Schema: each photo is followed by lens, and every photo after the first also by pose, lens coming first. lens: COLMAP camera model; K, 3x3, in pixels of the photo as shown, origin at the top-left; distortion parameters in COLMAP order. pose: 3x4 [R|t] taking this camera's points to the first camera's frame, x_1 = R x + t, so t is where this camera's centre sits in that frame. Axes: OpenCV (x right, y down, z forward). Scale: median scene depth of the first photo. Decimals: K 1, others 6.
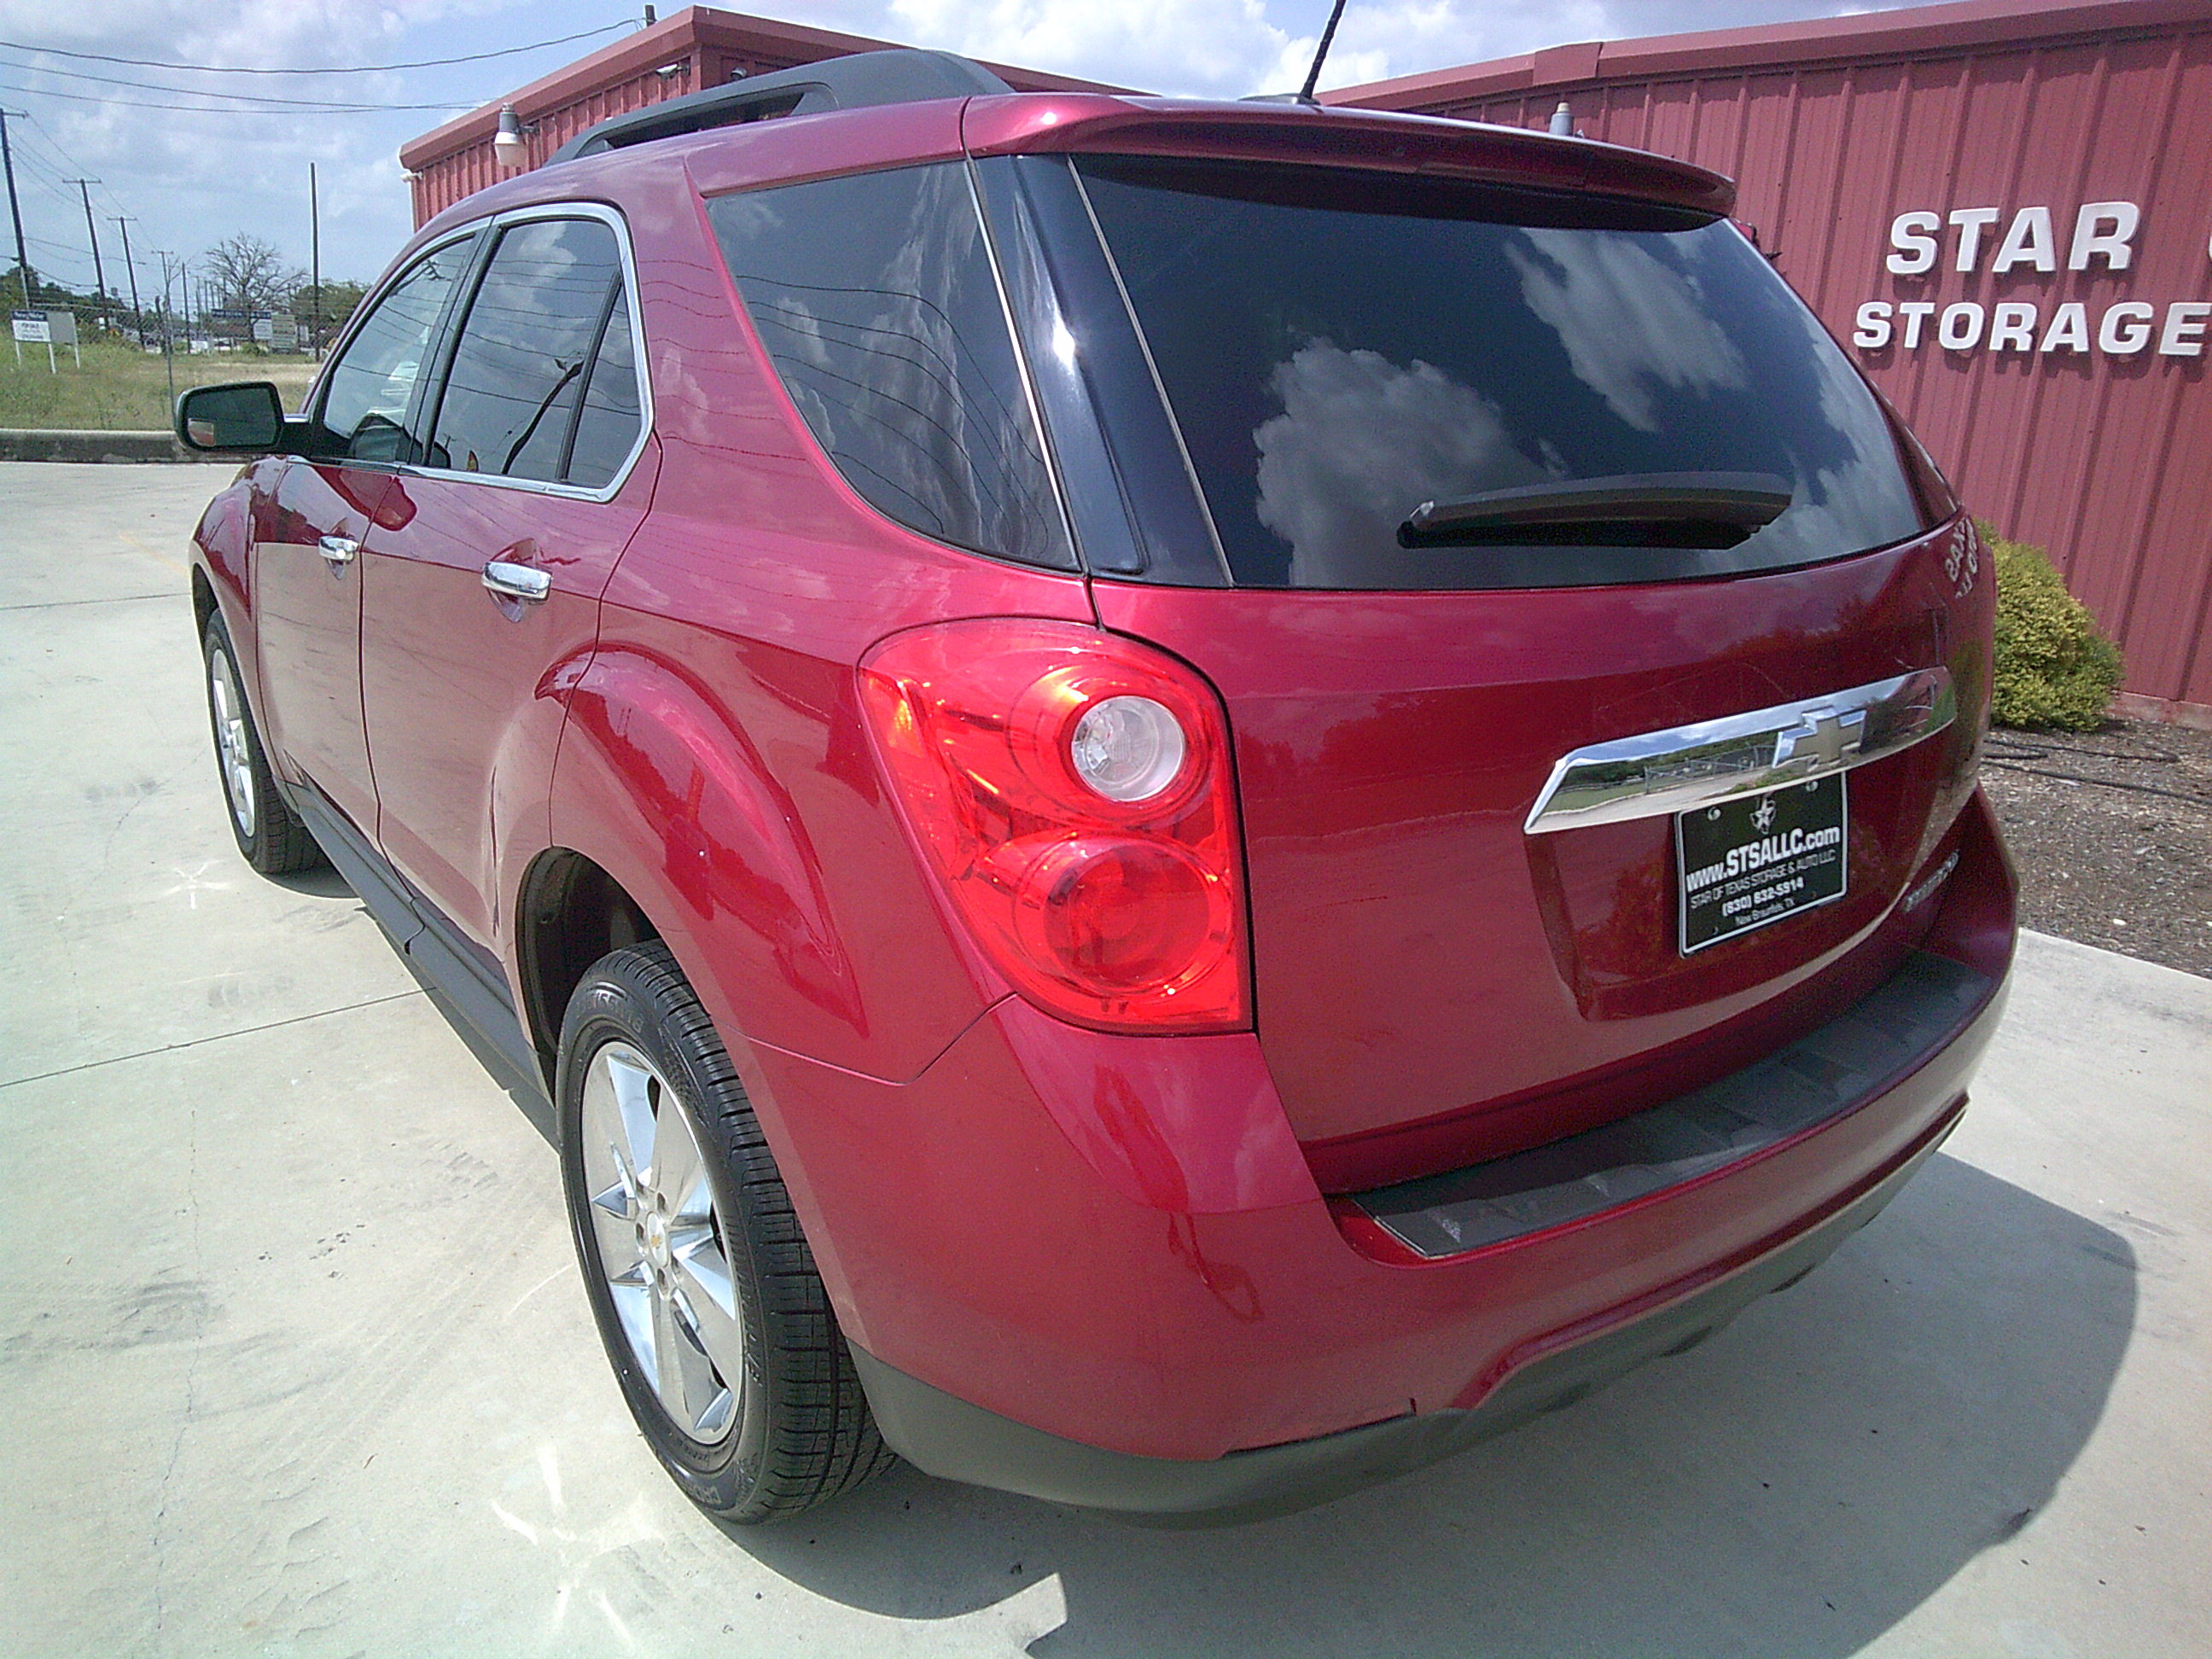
lens RADIAL K [[1552.4, 0, 1104.1], [0, 1552.4, 845.0], [0, 0, 1]] dist [-0.011433, -0.005546]
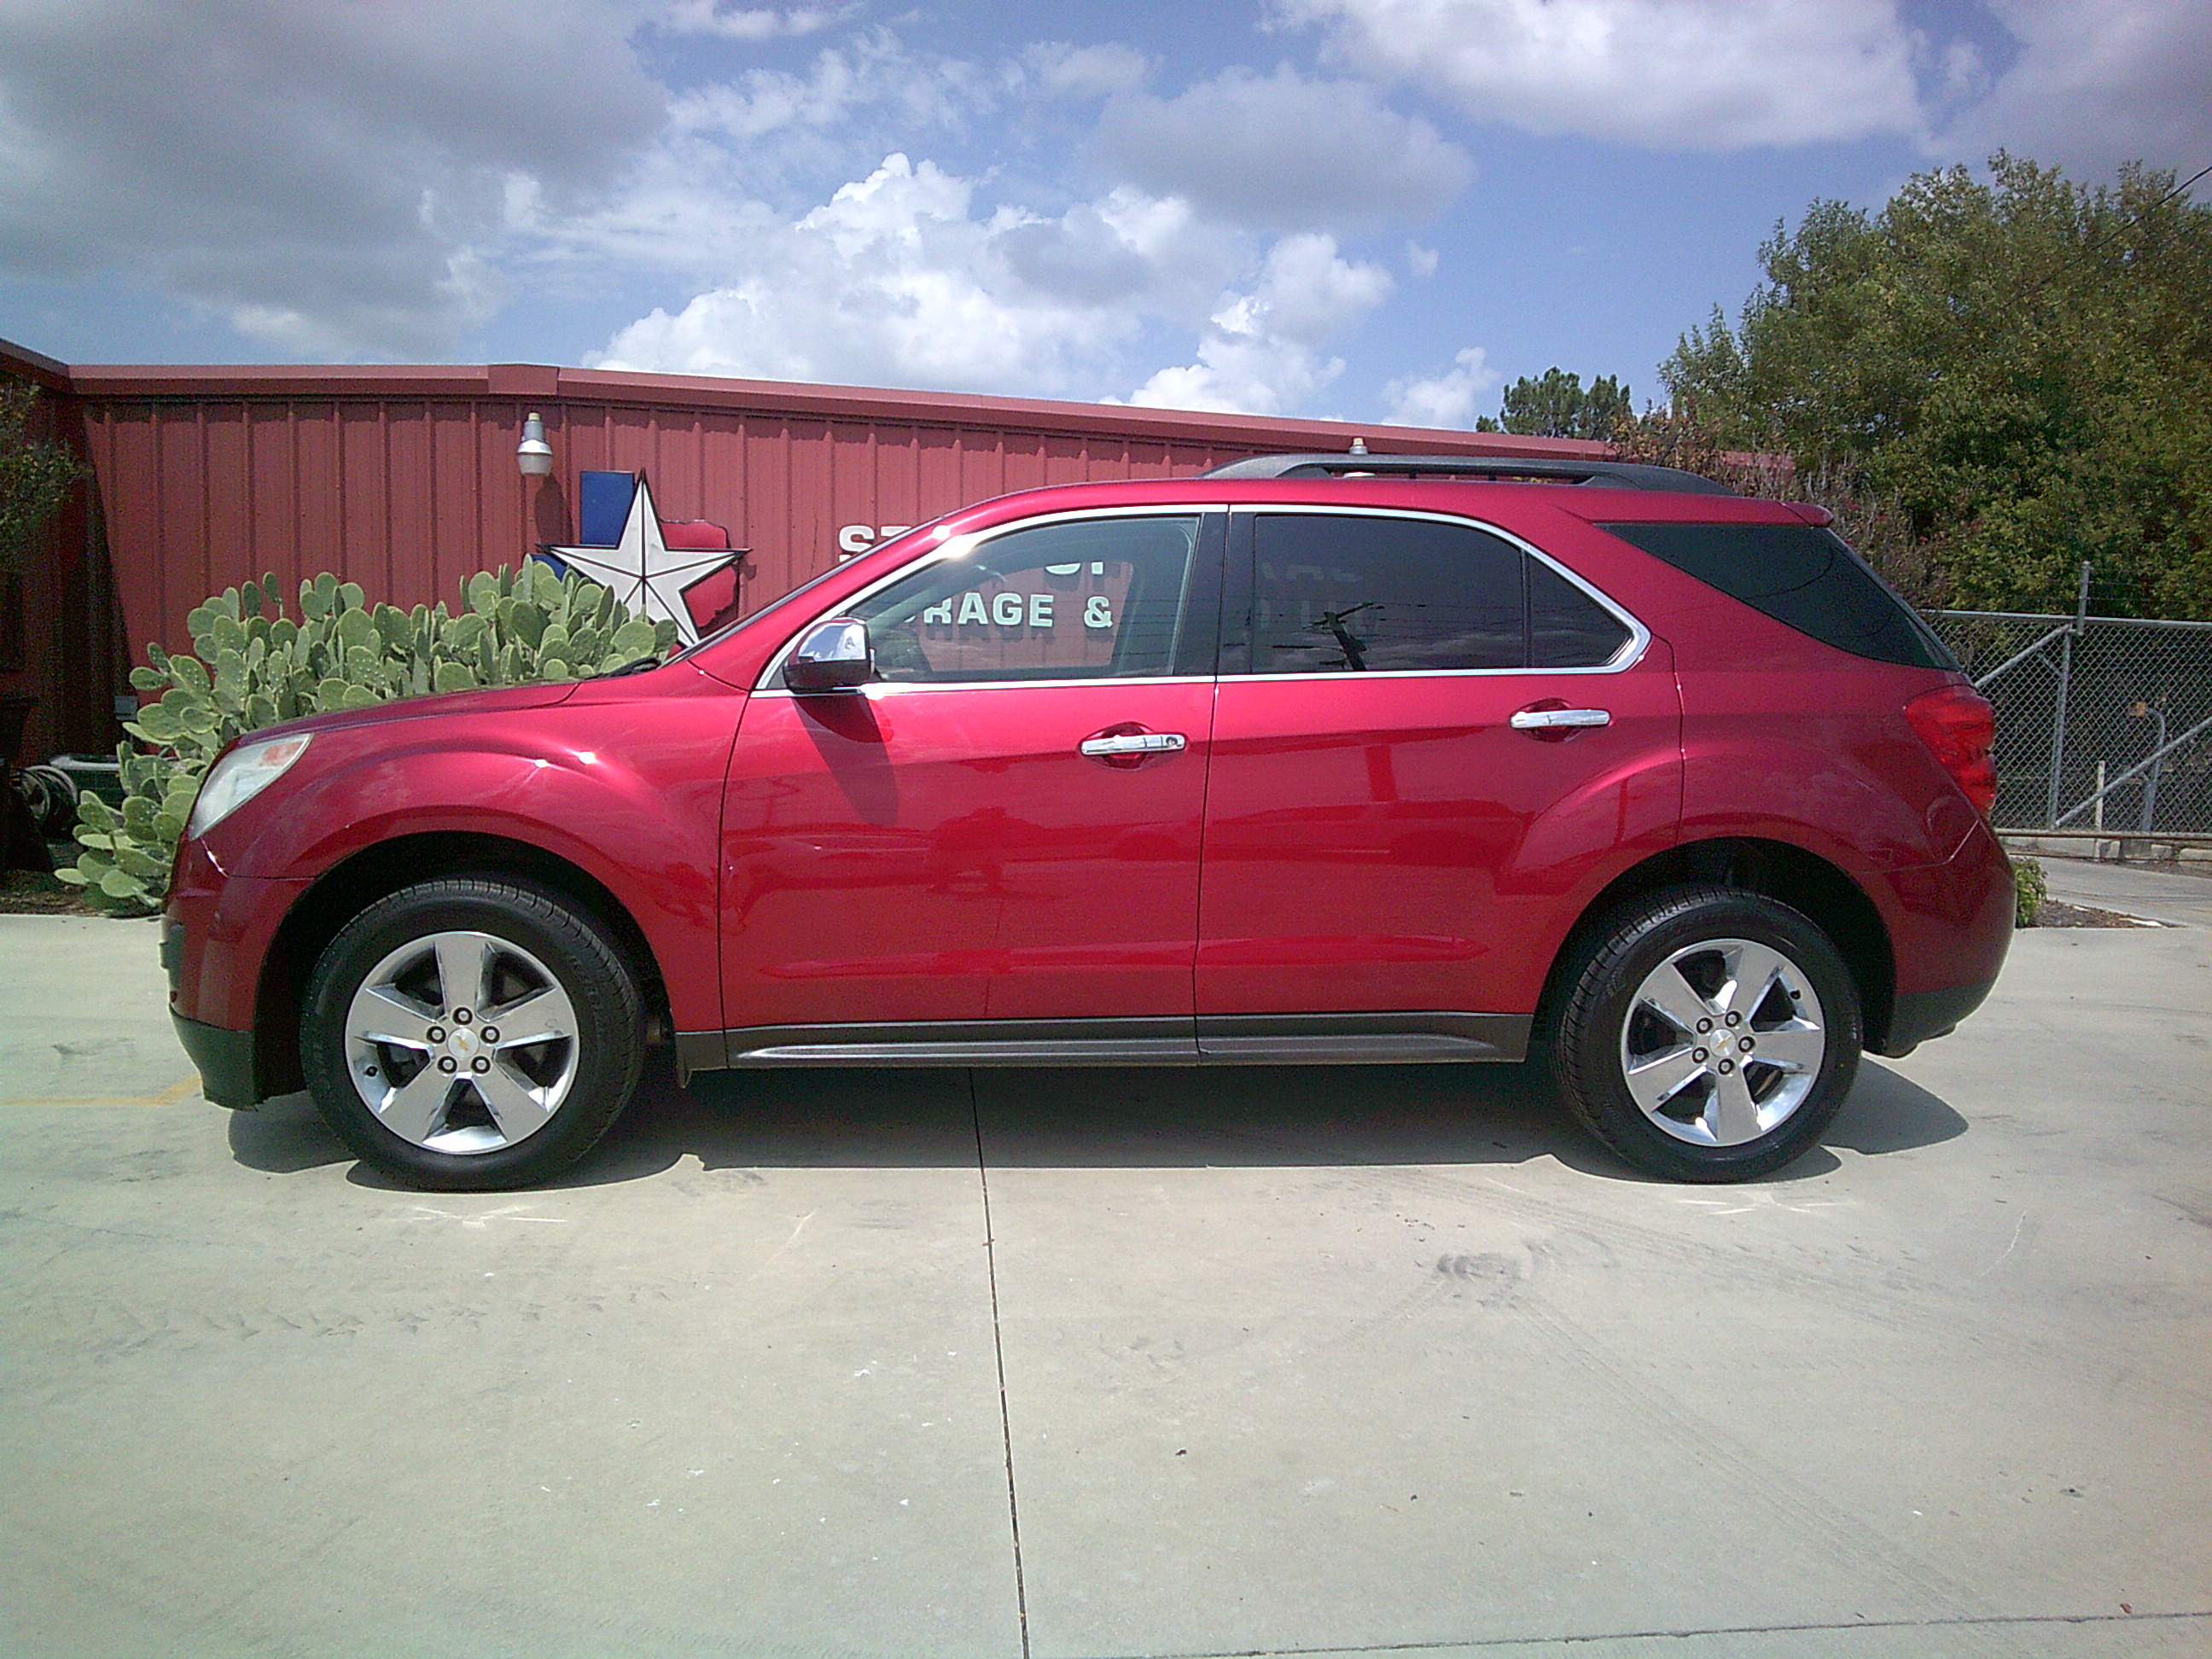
lens RADIAL K [[1552.4, 0, 1098.7], [0, 1552.4, 820.9], [0, 0, 1]] dist [-0.011433, -0.005546]
pose [[0.556806, -0.091874, 0.825546, -0.584802], [0.243386, 0.968289, -0.056397, -0.026788], [-0.794186, 0.232329, 0.561509, 0.122943]]
